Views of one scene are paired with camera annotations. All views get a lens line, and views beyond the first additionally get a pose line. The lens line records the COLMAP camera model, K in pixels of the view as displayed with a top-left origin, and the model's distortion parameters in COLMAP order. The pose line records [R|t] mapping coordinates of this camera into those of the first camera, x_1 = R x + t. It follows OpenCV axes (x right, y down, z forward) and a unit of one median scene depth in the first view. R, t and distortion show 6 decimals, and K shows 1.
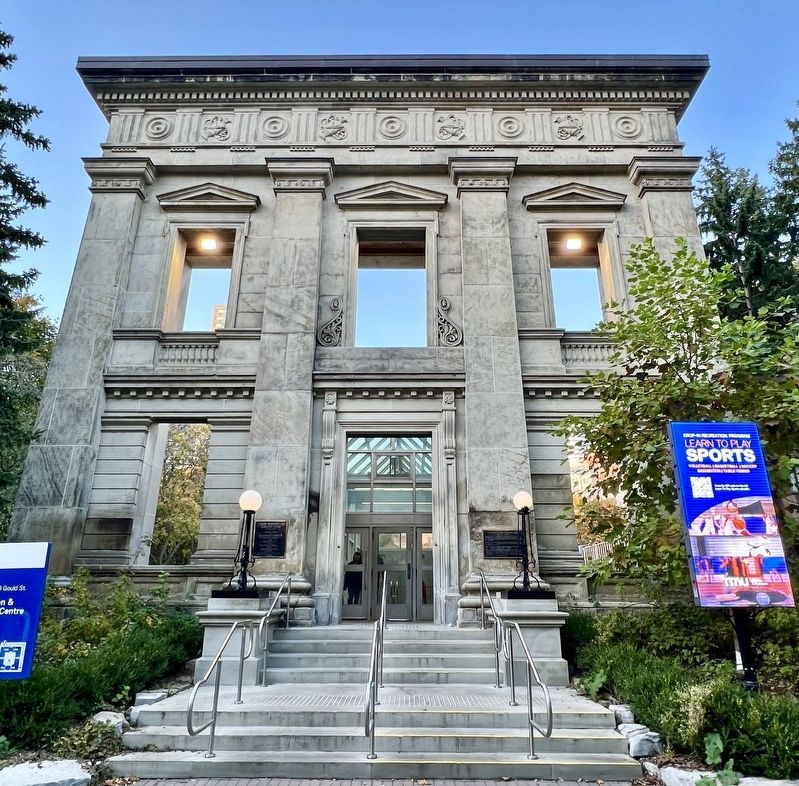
lens RADIAL K [[589.4, 0, 399.4], [0, 589.4, 372.5], [0, 0, 1]] dist [0.004995, 0.004495]
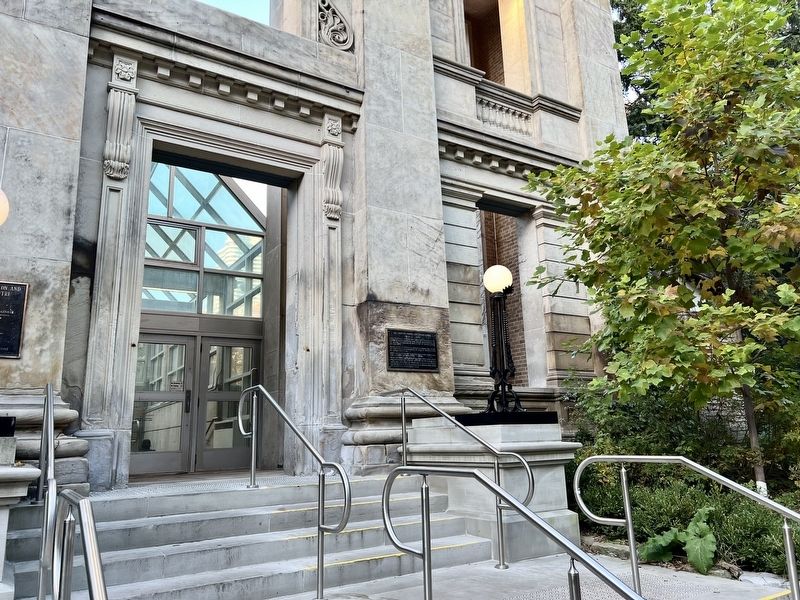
lens RADIAL K [[593.1, 0, 400.0], [0, 593.1, 300.0], [0, 0, 1]] dist [0.090070, -0.108290]
pose [[0.842745, 0.093016, 0.530216, -0.173913], [-0.158852, 0.984068, 0.079850, 0.160294], [-0.514341, -0.151519, 0.844094, 0.392980]]
